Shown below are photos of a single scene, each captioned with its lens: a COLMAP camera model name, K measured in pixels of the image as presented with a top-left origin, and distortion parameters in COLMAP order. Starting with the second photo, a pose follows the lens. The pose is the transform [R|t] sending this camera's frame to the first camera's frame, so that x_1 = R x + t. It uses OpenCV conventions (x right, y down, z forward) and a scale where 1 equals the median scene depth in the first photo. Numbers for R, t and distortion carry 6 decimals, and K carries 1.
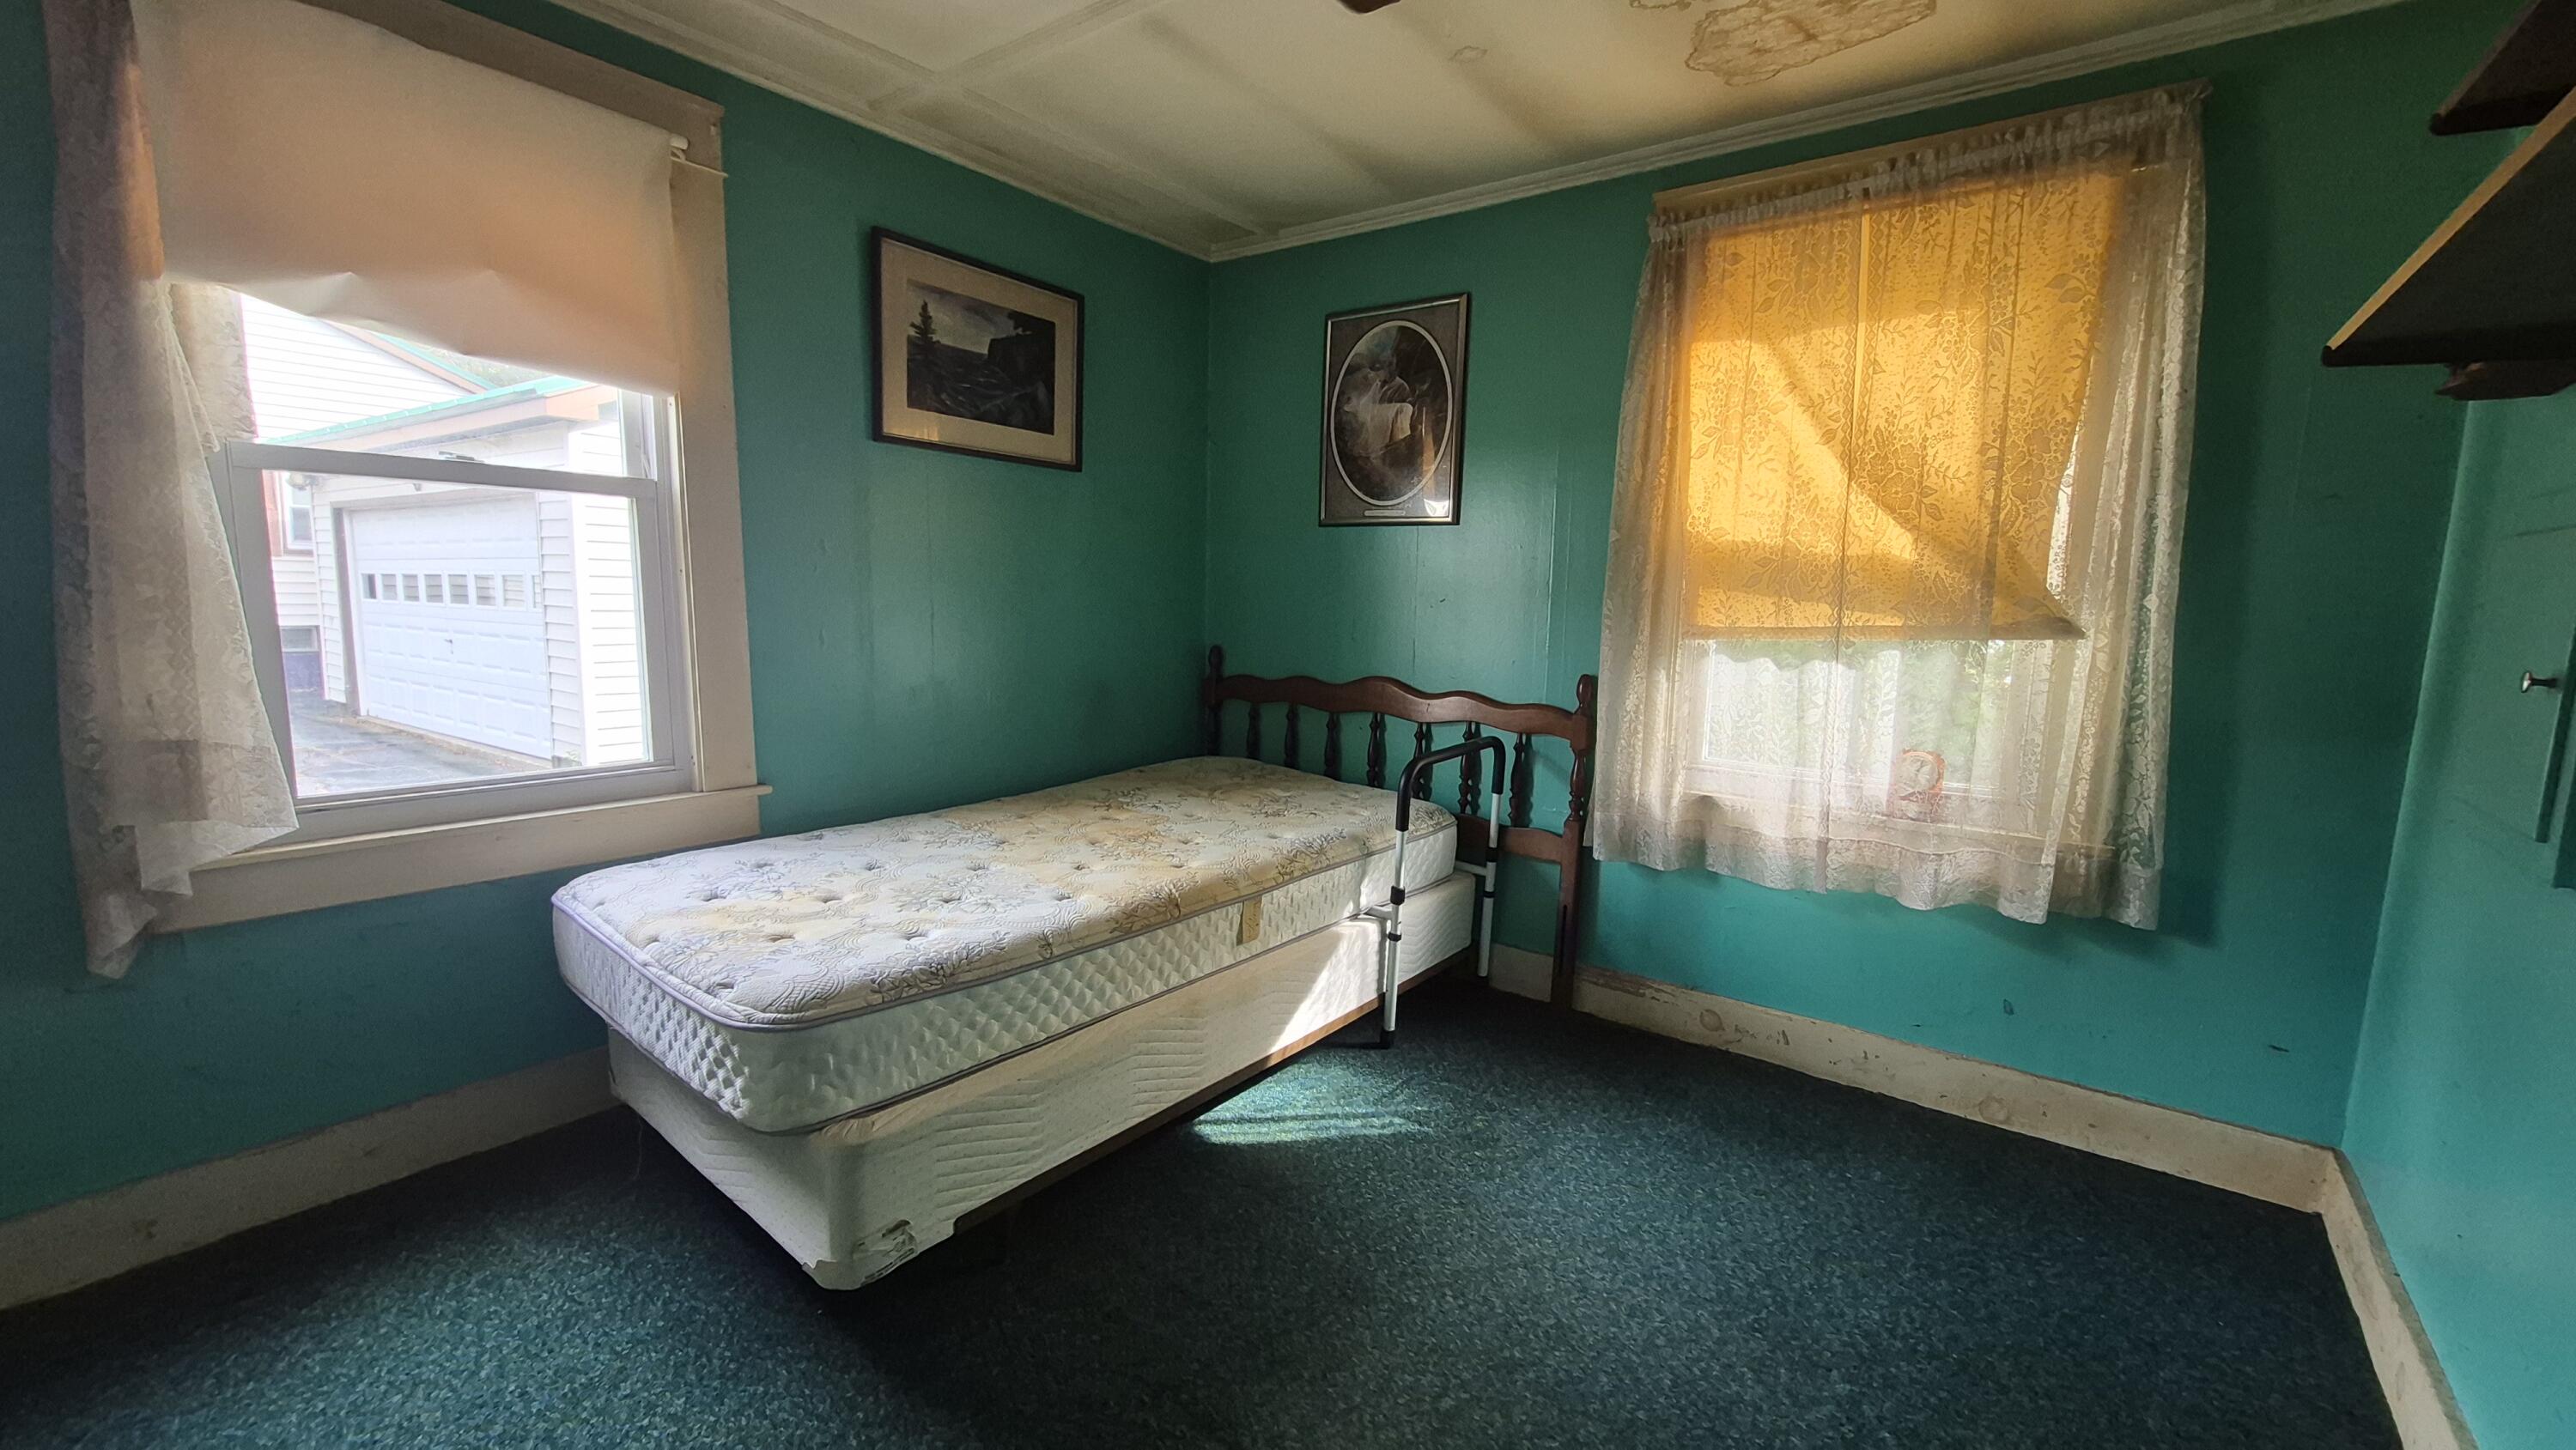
lens RADIAL K [[1009.4, 0, 1296.5], [0, 1009.4, 724.4], [0, 0, 1]] dist [-0.001553, -0.000276]
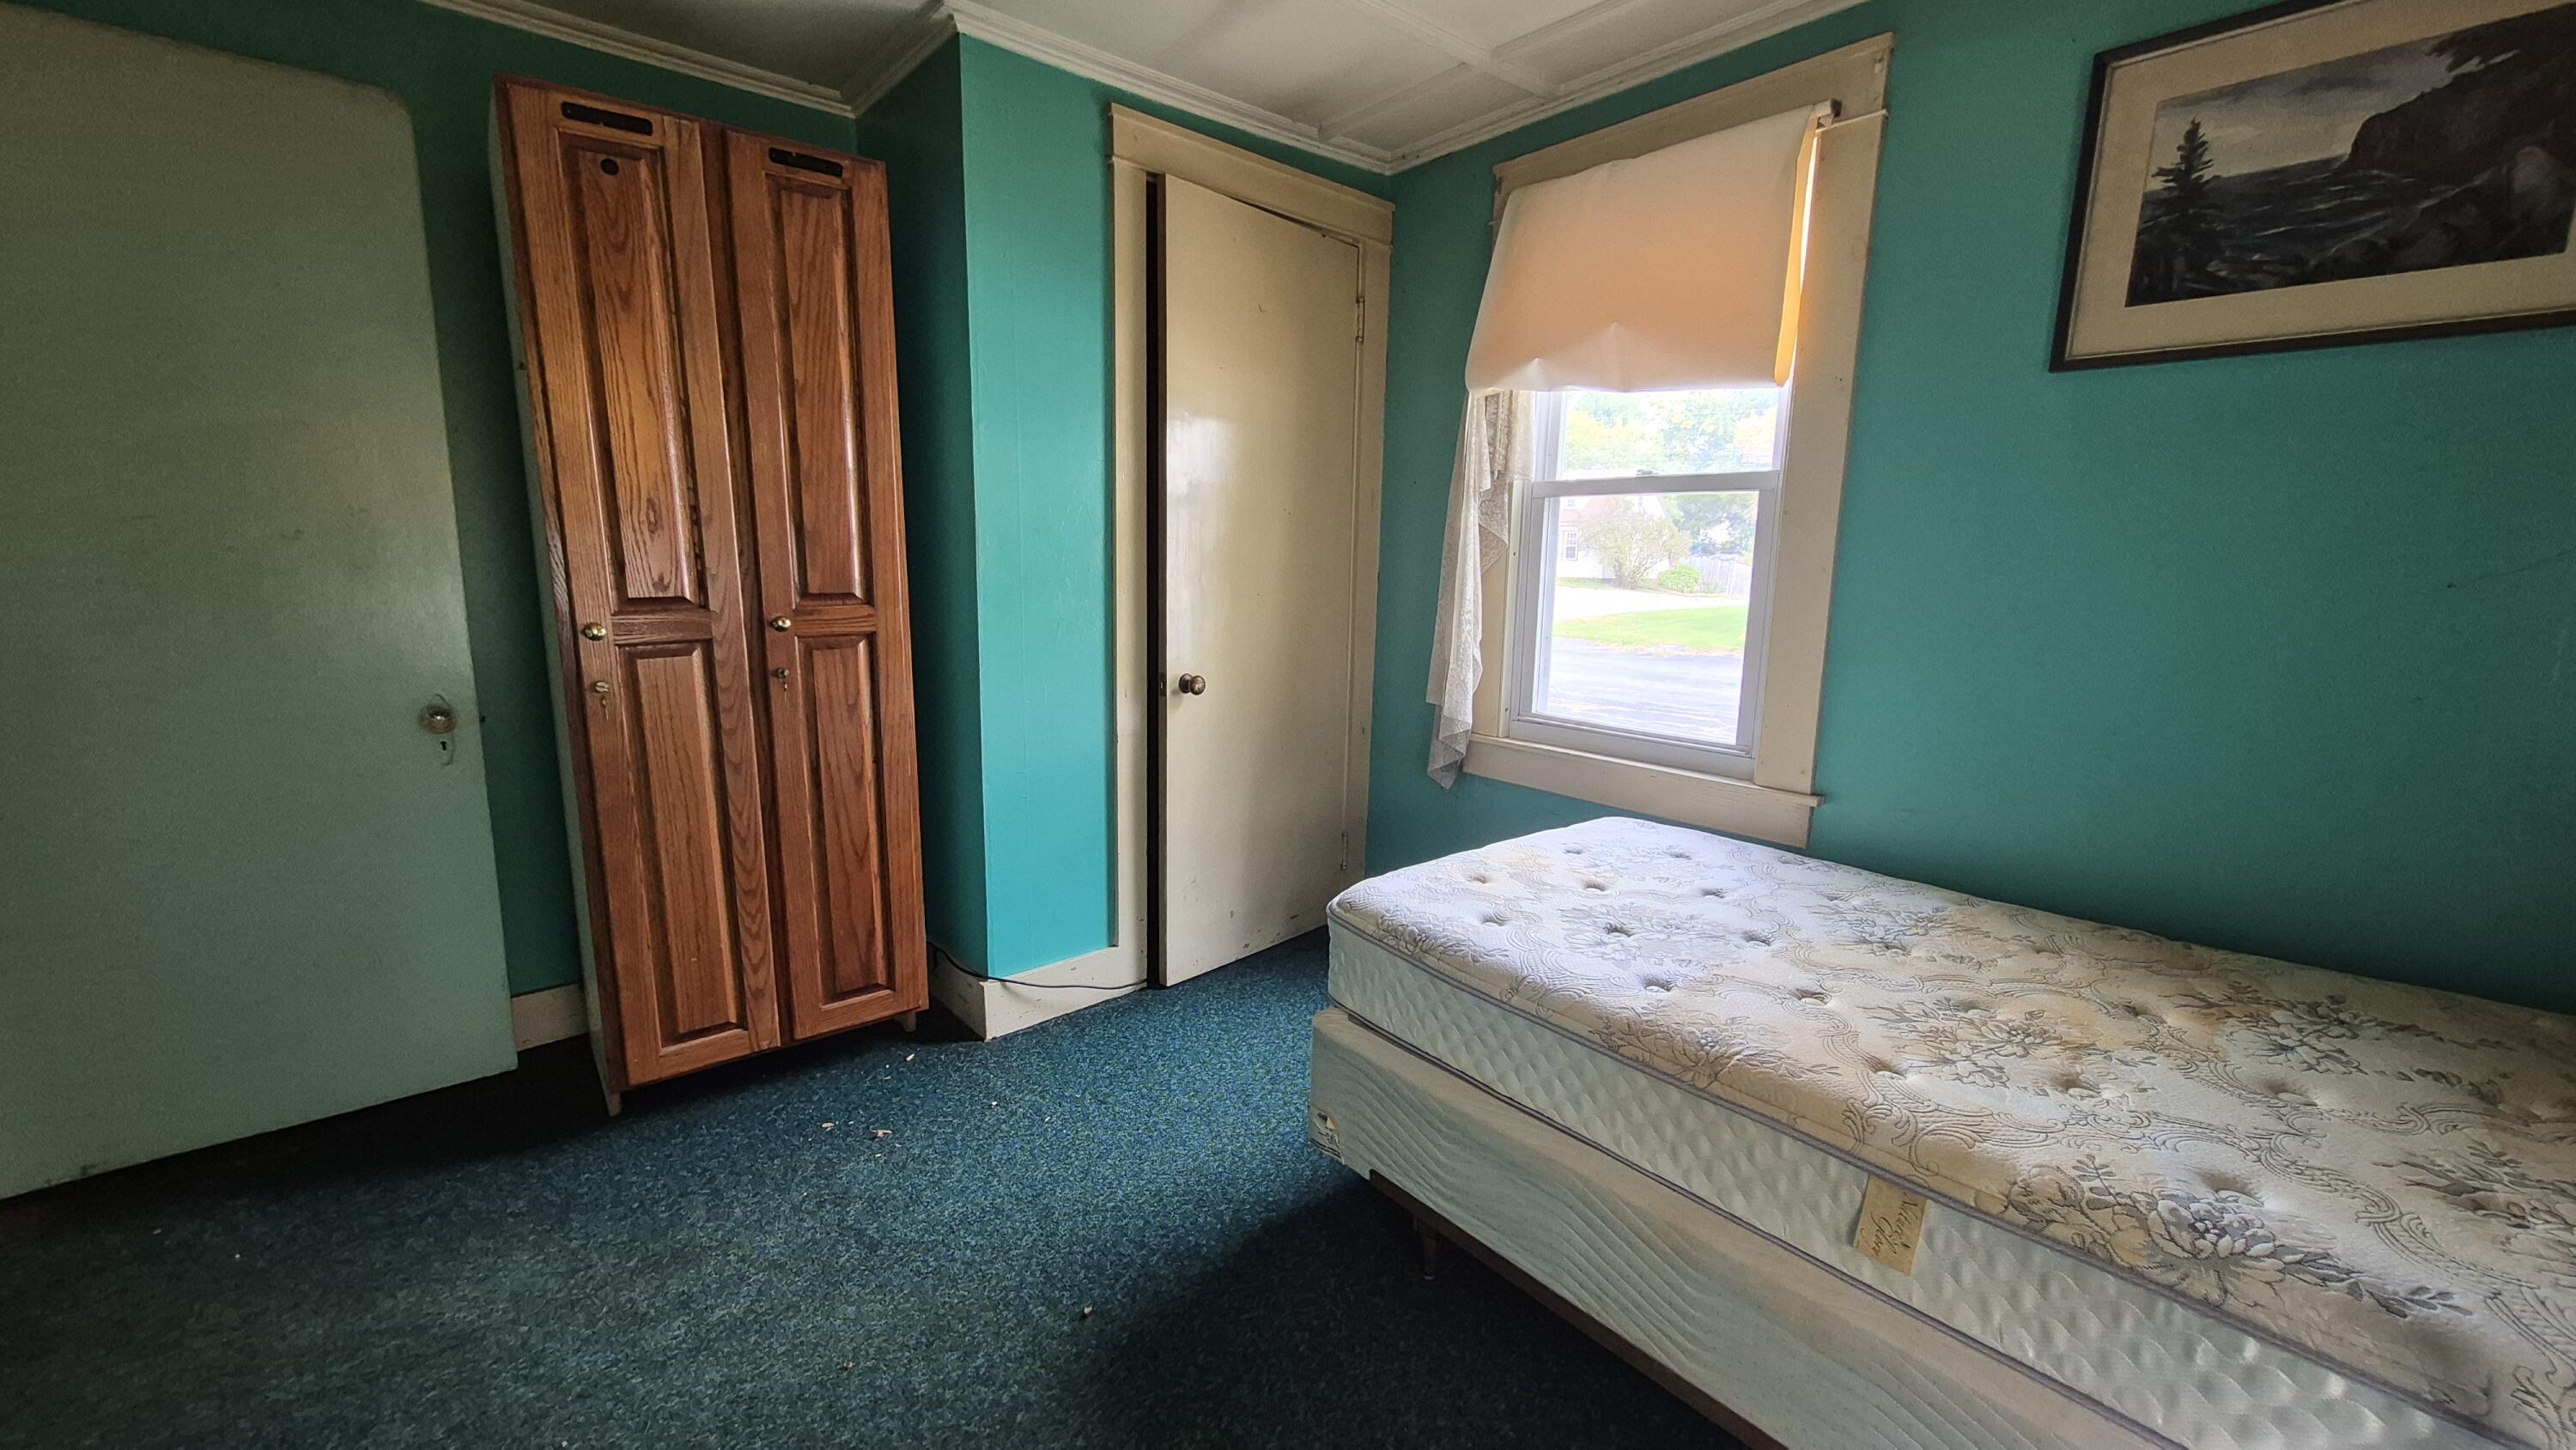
lens RADIAL K [[1009.4, 0, 1296.5], [0, 1009.4, 724.4], [0, 0, 1]] dist [-0.001553, -0.000276]
pose [[-0.198676, 0.130058, -0.971397, 0.510498], [-0.152875, 0.974911, 0.161795, -0.092637], [0.968069, 0.180647, -0.173808, 0.822835]]
